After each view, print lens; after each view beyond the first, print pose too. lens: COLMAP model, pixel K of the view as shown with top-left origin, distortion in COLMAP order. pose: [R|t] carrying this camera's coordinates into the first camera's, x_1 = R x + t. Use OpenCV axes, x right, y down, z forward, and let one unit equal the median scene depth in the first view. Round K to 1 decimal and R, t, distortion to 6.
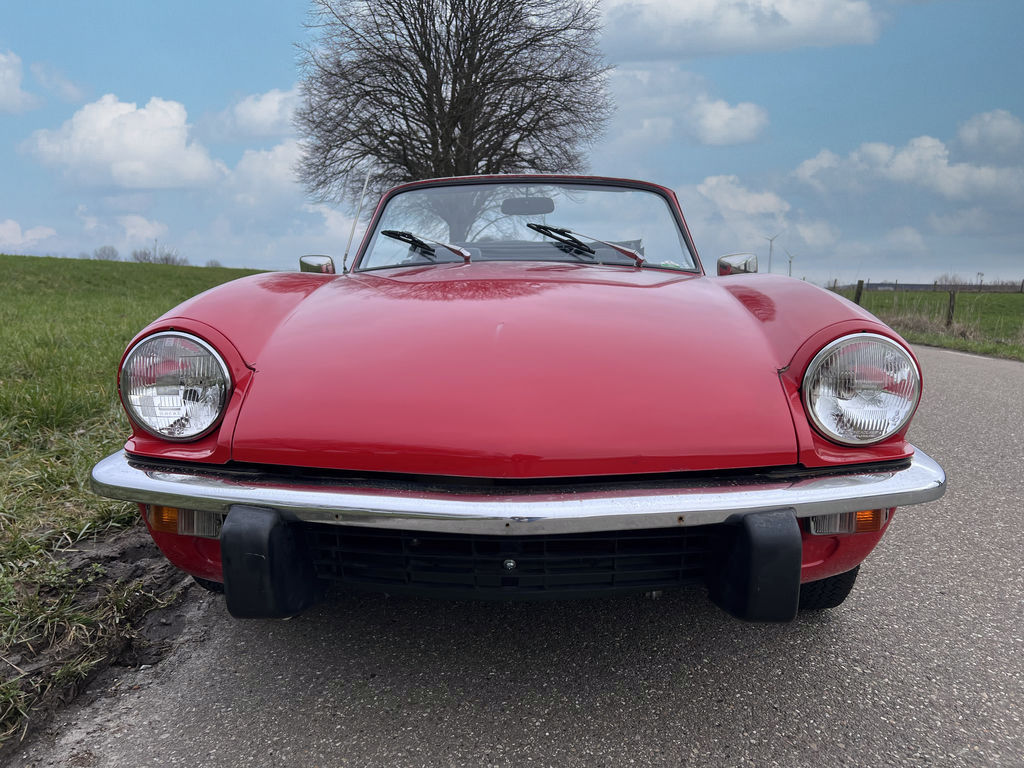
lens RADIAL K [[782.1, 0, 510.1], [0, 782.1, 385.9], [0, 0, 1]] dist [0.012061, -0.007690]
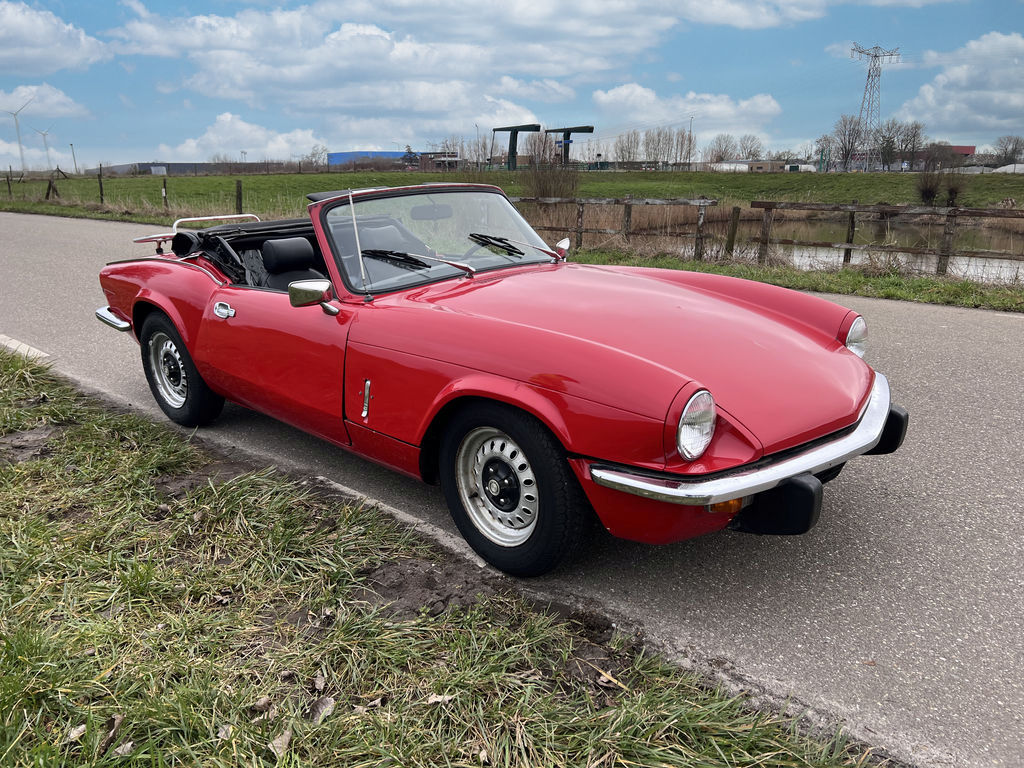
lens RADIAL K [[782.1, 0, 509.1], [0, 782.1, 381.6], [0, 0, 1]] dist [0.012061, -0.007690]
pose [[0.651773, -0.227928, 0.723353, -1.131951], [0.121900, 0.972855, 0.196708, -0.277439], [-0.748553, -0.040032, 0.661865, 0.167751]]
